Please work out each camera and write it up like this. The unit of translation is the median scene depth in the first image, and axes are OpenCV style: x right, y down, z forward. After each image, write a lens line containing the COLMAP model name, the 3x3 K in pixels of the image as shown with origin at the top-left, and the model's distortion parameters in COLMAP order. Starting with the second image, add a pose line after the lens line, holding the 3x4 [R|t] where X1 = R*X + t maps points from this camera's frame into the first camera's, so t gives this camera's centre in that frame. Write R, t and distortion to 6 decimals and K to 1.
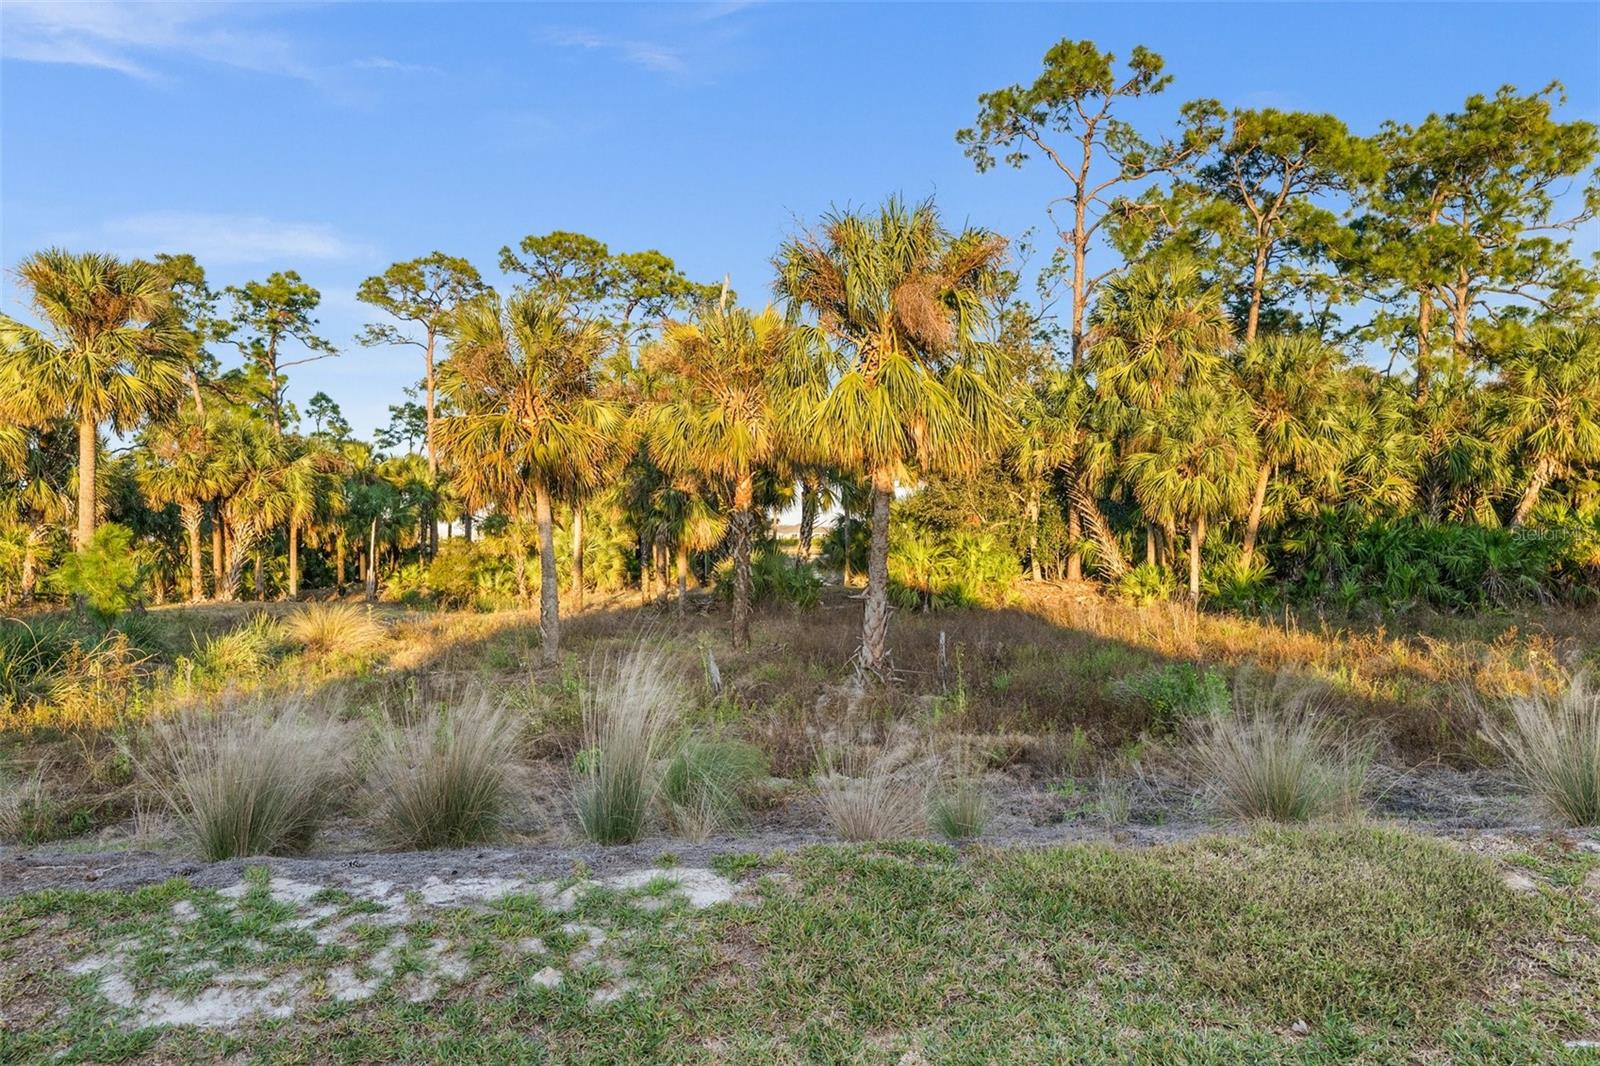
lens RADIAL K [[1069.3, 0, 800.0], [0, 1069.3, 533.0], [0, 0, 1]] dist [0.001535, 0.000837]
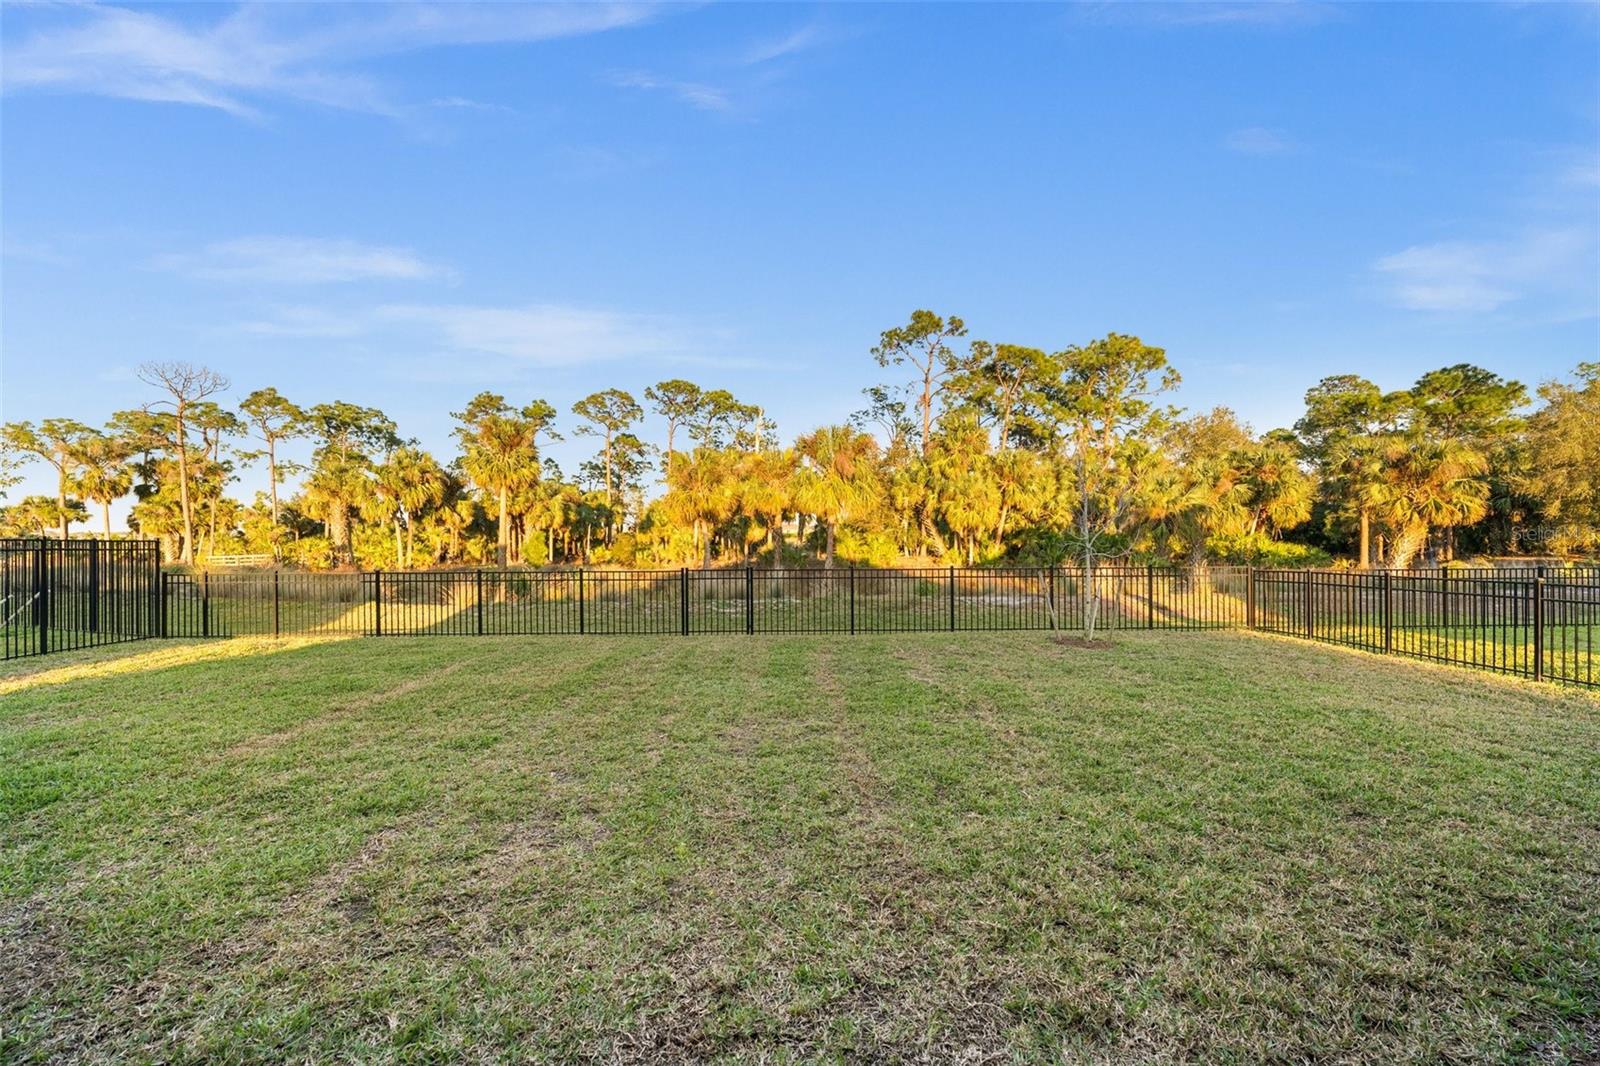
lens RADIAL K [[634.9, 0, 800.0], [0, 634.9, 533.0], [0, 0, 1]] dist [-0.001380, -0.000264]
pose [[0.999858, 0.008384, 0.014629, -0.012837], [-0.008481, 0.999942, 0.006589, -0.010077], [-0.014572, -0.006712, 0.999871, -0.289402]]
